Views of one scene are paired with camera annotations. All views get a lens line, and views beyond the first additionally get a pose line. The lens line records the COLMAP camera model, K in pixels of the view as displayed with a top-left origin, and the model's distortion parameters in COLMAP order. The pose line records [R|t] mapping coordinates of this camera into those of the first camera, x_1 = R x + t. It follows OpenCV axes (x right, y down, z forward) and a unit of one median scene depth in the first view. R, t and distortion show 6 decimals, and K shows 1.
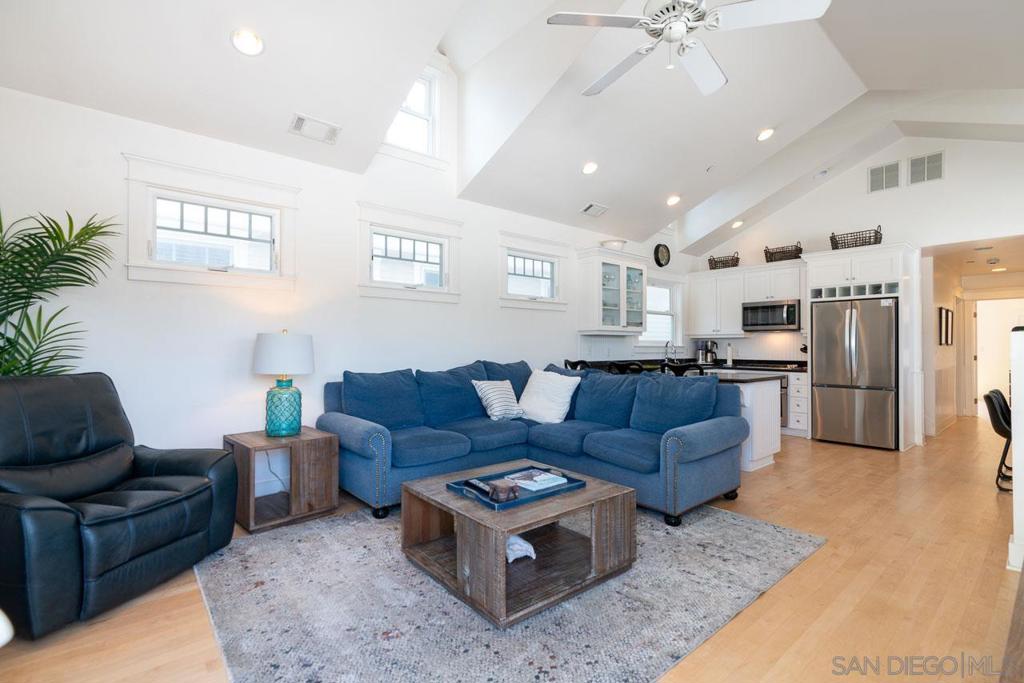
lens RADIAL K [[470.3, 0, 513.0], [0, 470.3, 341.3], [0, 0, 1]] dist [-0.002026, 0.000259]
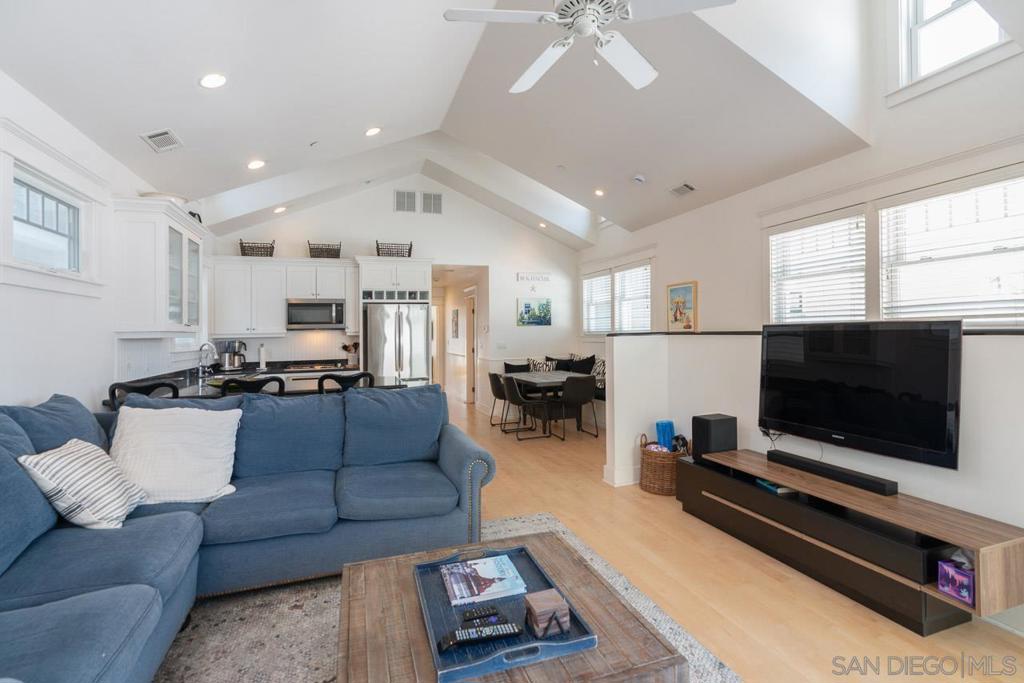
lens RADIAL K [[470.3, 0, 510.9], [0, 470.3, 334.9], [0, 0, 1]] dist [-0.002026, 0.000259]
pose [[0.363916, -0.014100, 0.931325, -0.211616], [0.012243, 0.999871, 0.010354, -0.017430], [-0.931351, 0.007634, 0.364042, 0.291505]]
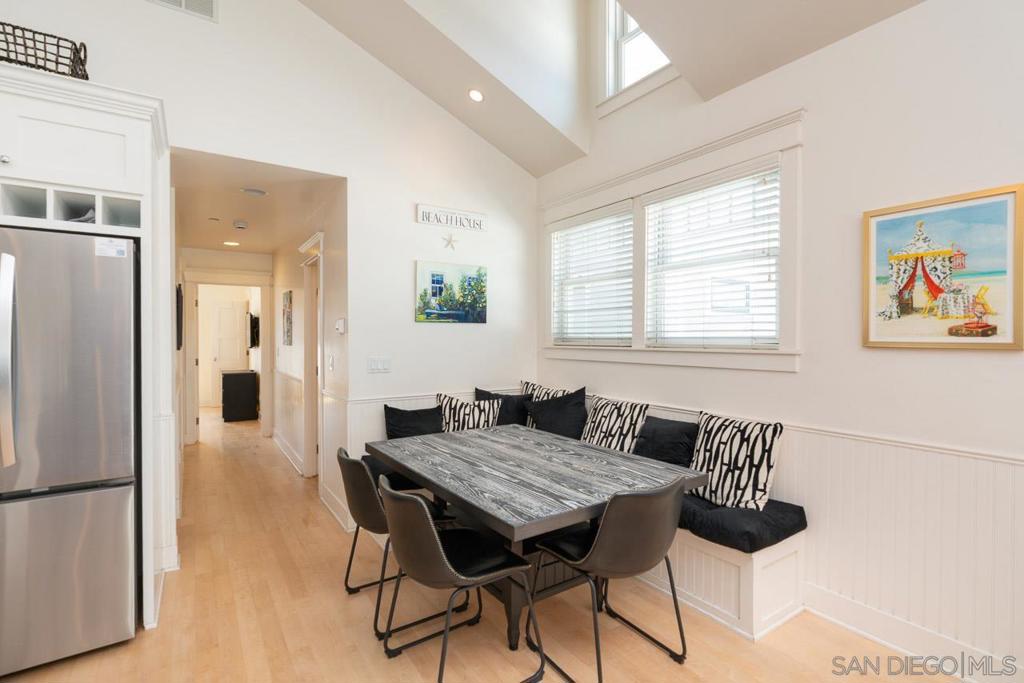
lens RADIAL K [[470.3, 0, 520.7], [0, 470.3, 356.5], [0, 0, 1]] dist [-0.002026, 0.000259]
pose [[0.098526, -0.043329, 0.994191, 0.378482], [-0.010170, 0.998956, 0.044545, -0.013230], [-0.995082, -0.014499, 0.097983, 0.534925]]
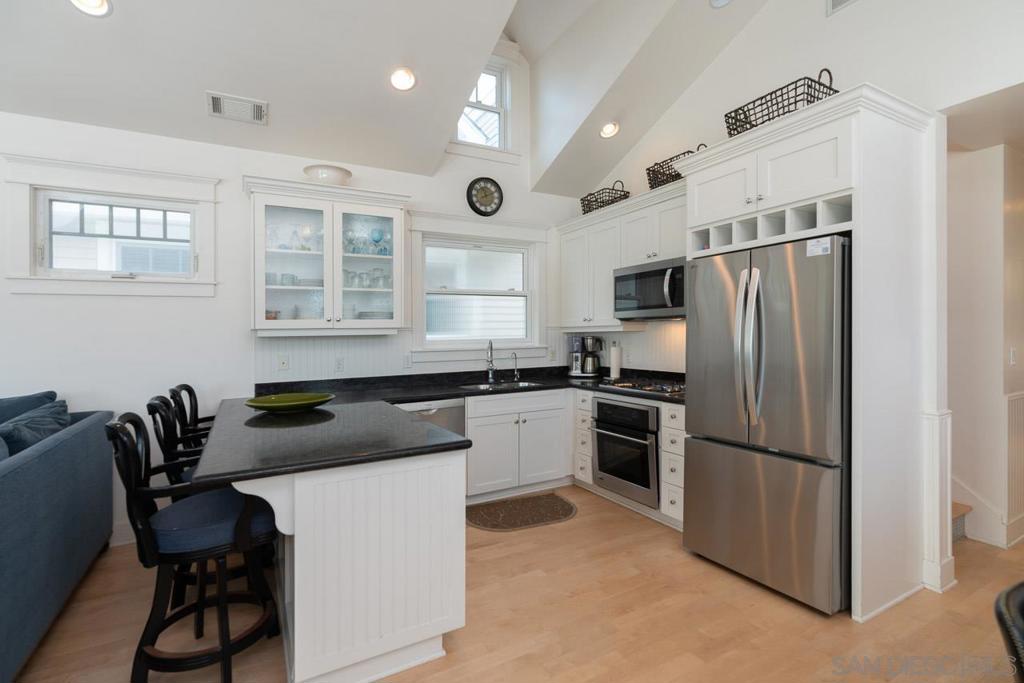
lens RADIAL K [[470.3, 0, 500.2], [0, 470.3, 341.2], [0, 0, 1]] dist [-0.002026, 0.000259]
pose [[0.980484, -0.018912, -0.195686, 0.500845], [0.023575, 0.999490, 0.021530, -0.013179], [0.195179, -0.025723, 0.980430, 0.455591]]
